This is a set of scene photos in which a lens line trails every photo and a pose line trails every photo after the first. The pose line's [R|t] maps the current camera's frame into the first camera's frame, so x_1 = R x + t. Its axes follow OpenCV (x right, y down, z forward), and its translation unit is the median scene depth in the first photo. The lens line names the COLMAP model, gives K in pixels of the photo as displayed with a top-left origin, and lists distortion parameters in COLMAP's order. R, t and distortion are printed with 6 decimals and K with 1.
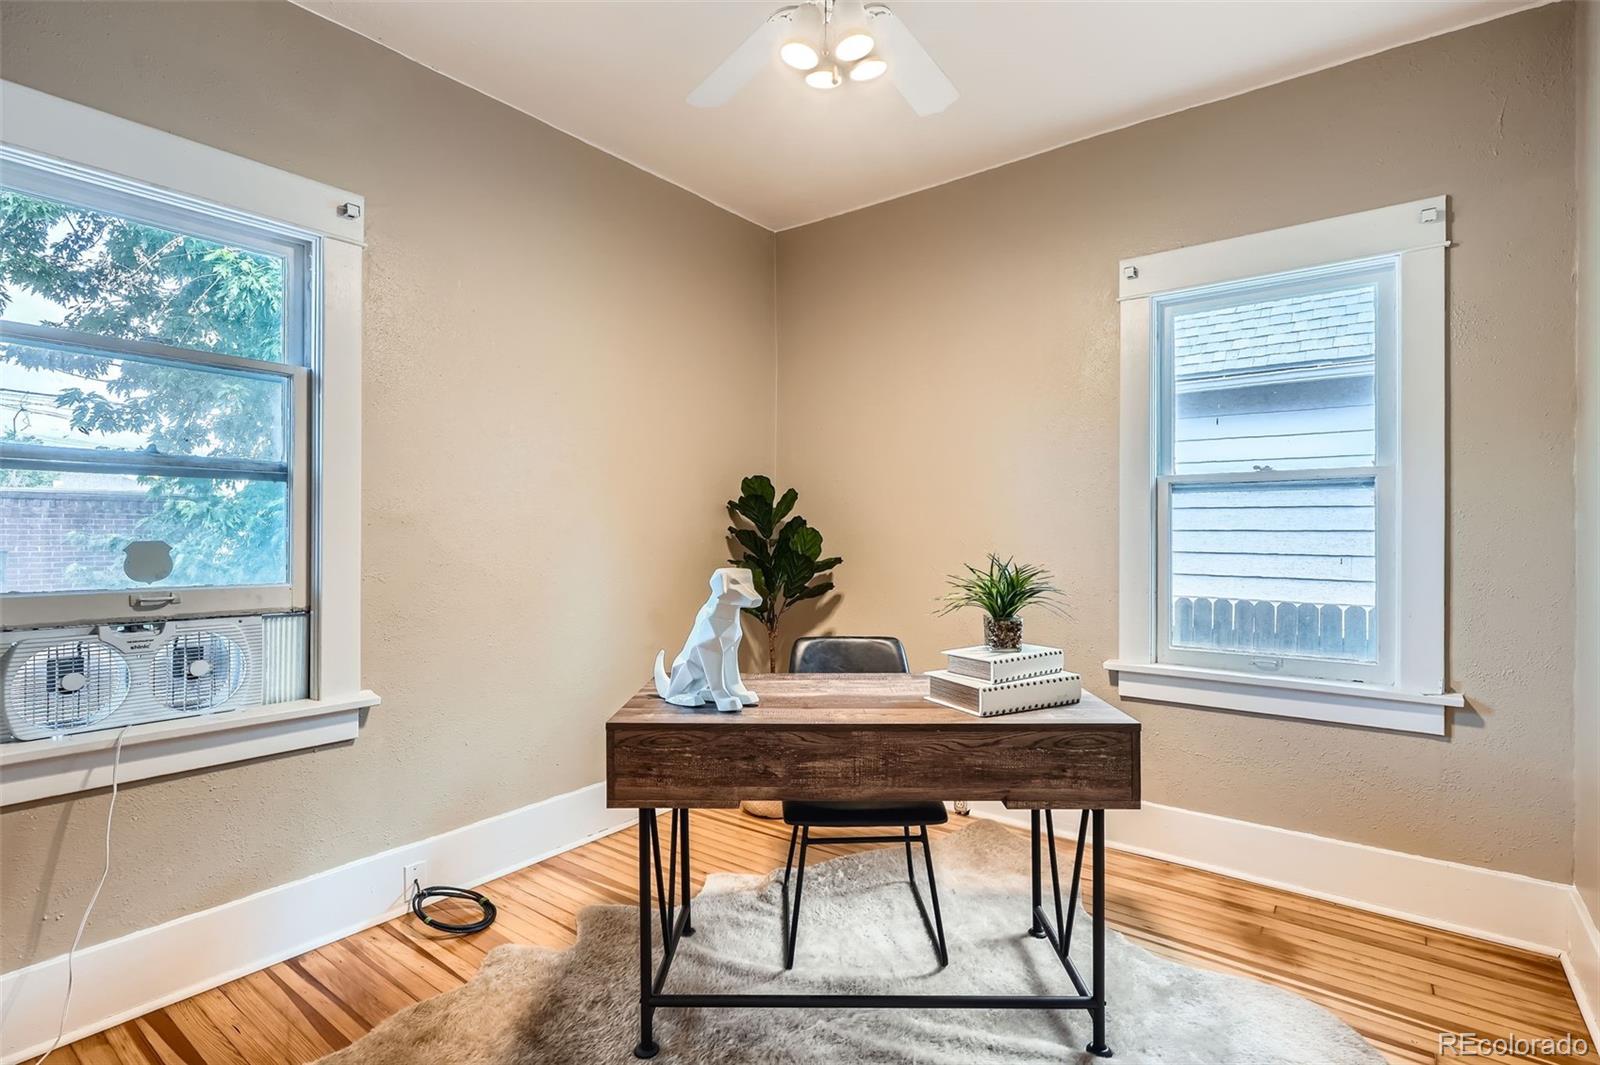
lens RADIAL K [[777.8, 0, 802.0], [0, 777.8, 530.1], [0, 0, 1]] dist [0.005430, 0.000317]
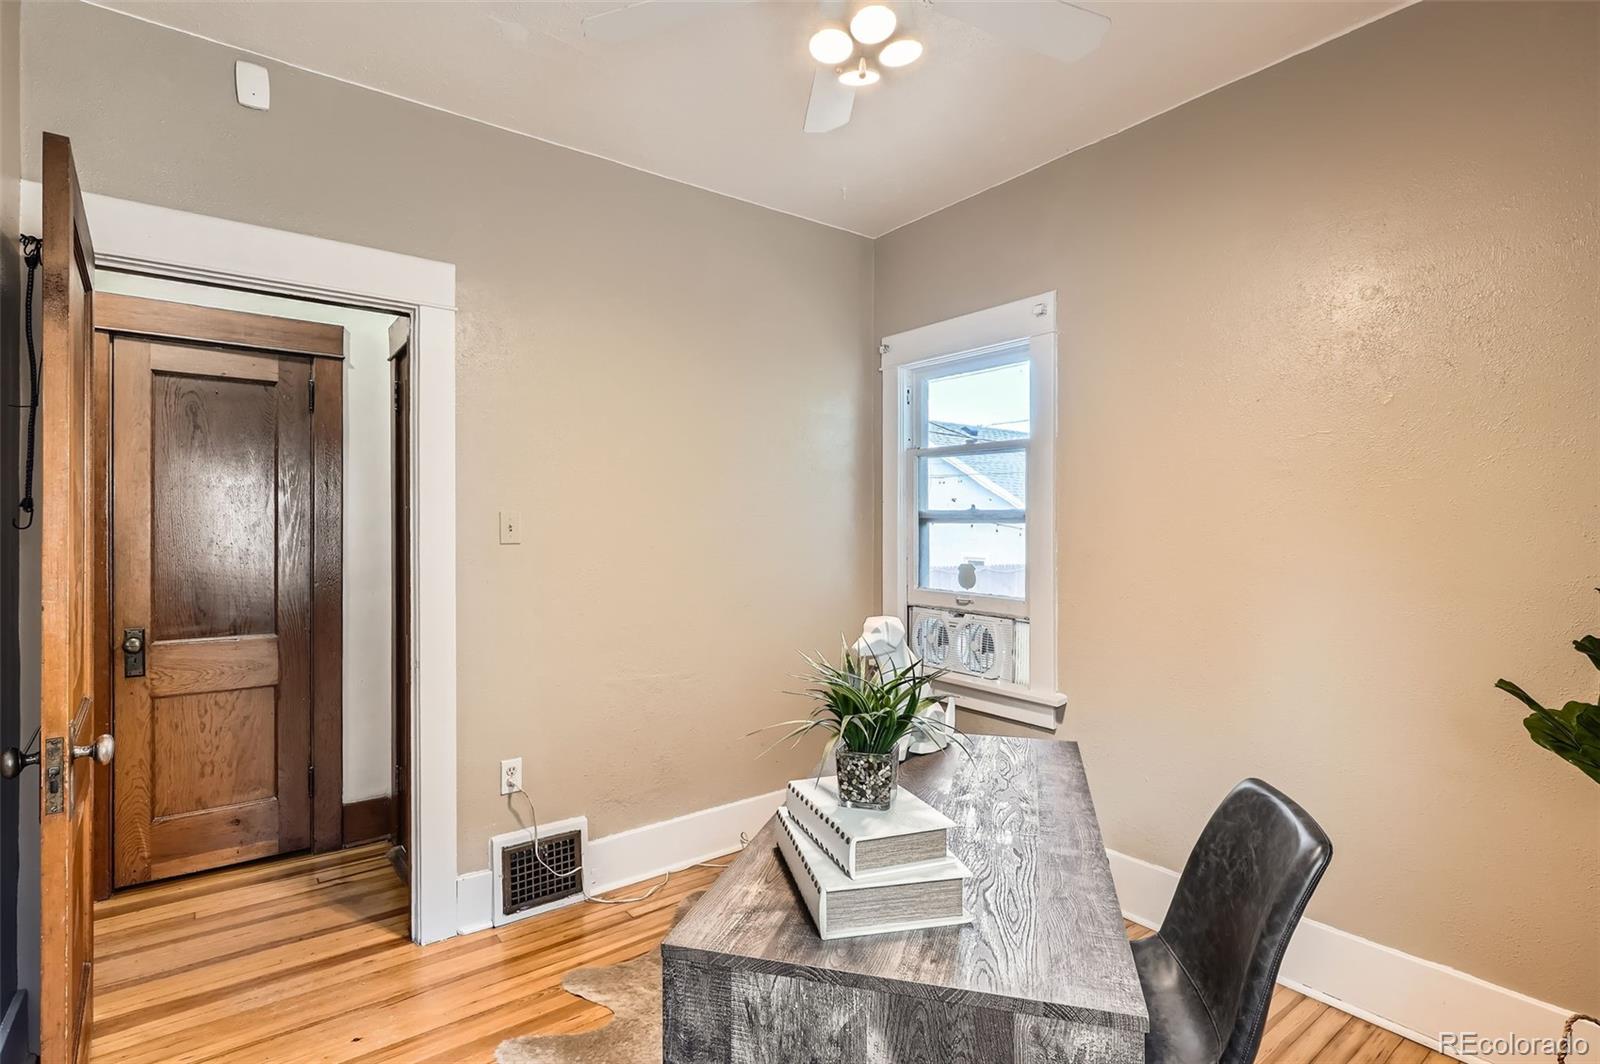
lens RADIAL K [[777.8, 0, 802.8], [0, 777.8, 531.0], [0, 0, 1]] dist [0.005430, 0.000317]
pose [[-0.266187, -0.003410, -0.963915, 0.797979], [-0.005251, 0.999984, -0.002087, -0.048437], [0.963907, 0.004505, -0.266201, 1.027758]]
